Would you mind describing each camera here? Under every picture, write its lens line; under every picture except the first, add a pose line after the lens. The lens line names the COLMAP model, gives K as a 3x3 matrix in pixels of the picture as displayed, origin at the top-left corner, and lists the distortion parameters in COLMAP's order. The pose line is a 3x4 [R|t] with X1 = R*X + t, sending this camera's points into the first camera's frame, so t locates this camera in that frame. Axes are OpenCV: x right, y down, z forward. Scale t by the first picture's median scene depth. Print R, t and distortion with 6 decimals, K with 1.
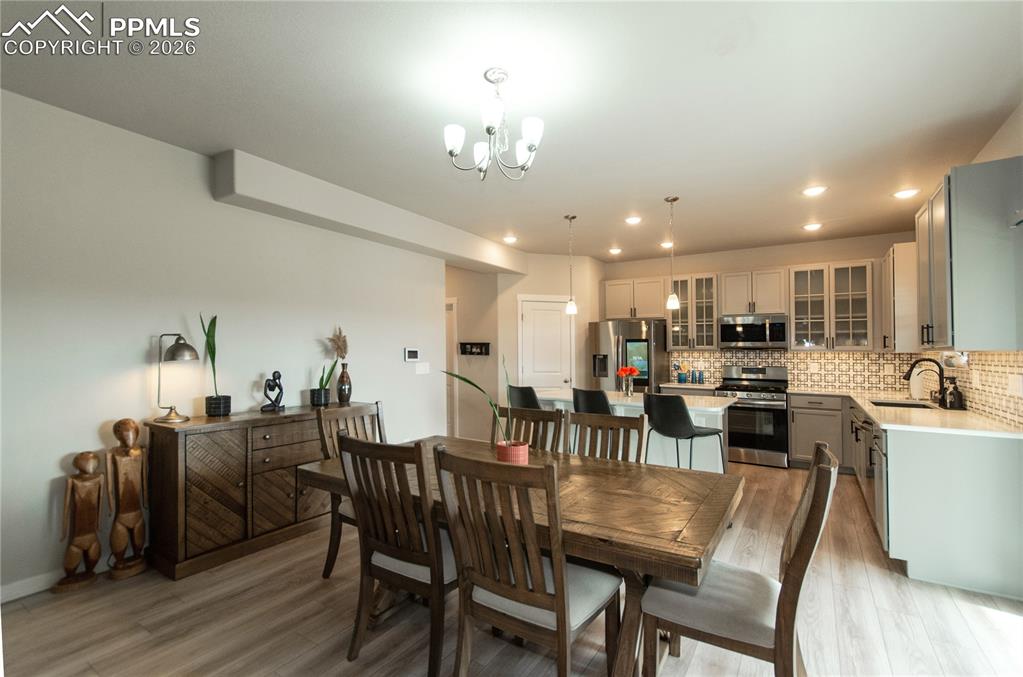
lens RADIAL K [[457.9, 0, 507.7], [0, 457.9, 334.6], [0, 0, 1]] dist [0.000160, -0.000192]
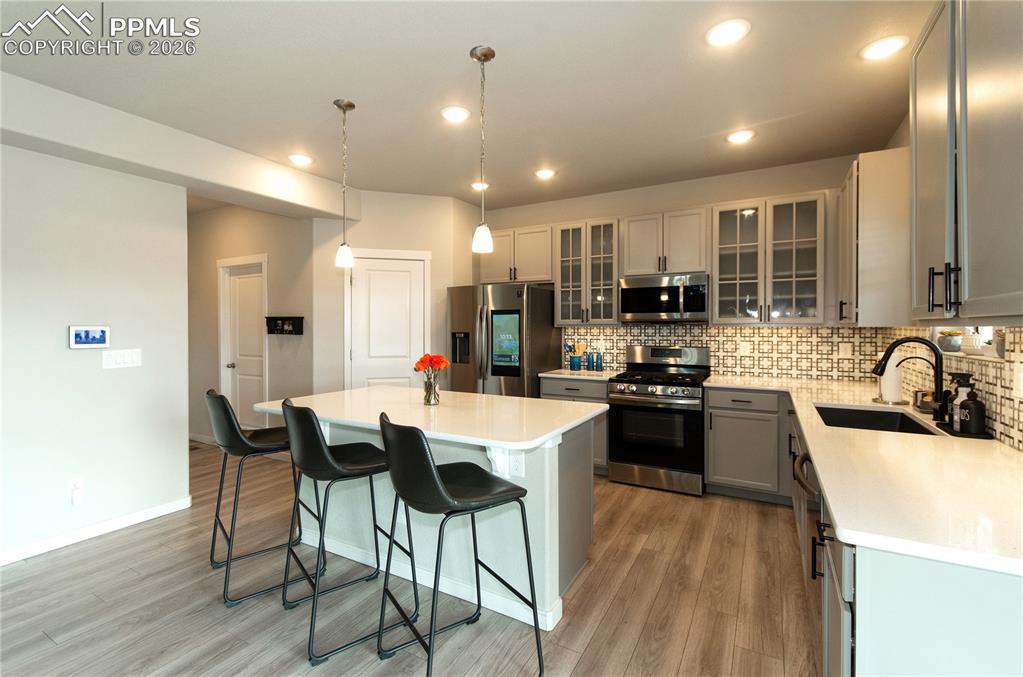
lens RADIAL K [[457.9, 0, 503.6], [0, 457.9, 327.0], [0, 0, 1]] dist [0.000160, -0.000192]
pose [[0.998013, -0.008890, 0.062370, 0.254070], [0.006497, 0.999239, 0.038472, 0.009138], [-0.062665, -0.037991, 0.997311, 0.318611]]
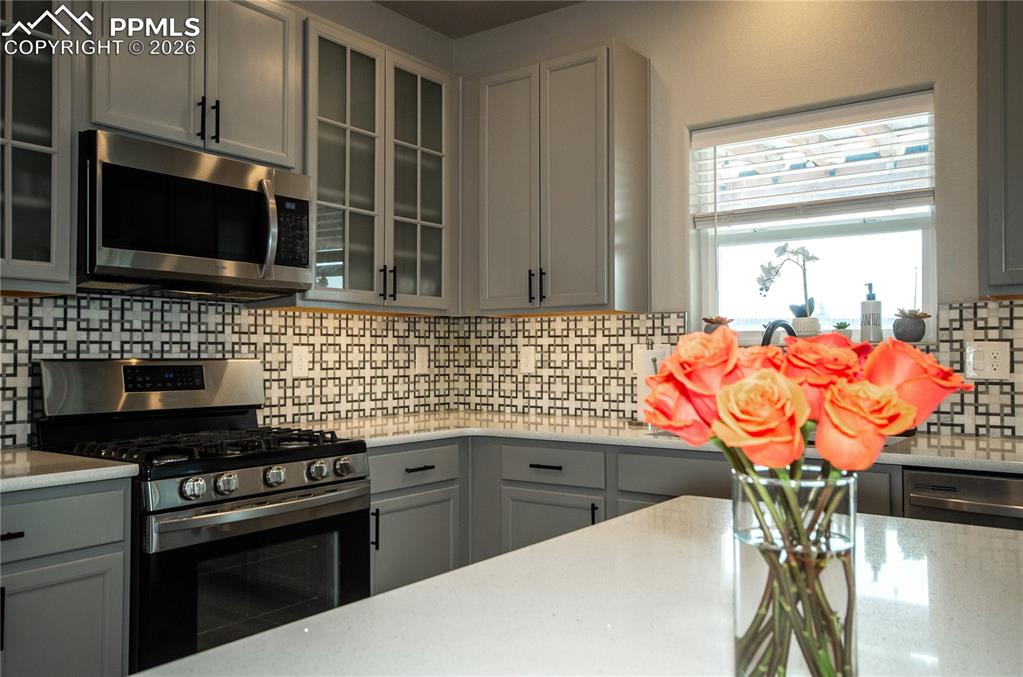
lens RADIAL K [[840.4, 0, 490.8], [0, 840.4, 330.7], [0, 0, 1]] dist [0.038769, 0.007840]
pose [[0.070012, 0.024541, 0.997244, 0.092181], [-0.034869, 0.999147, -0.022140, 0.061173], [-0.996937, -0.033223, 0.070808, 0.845205]]
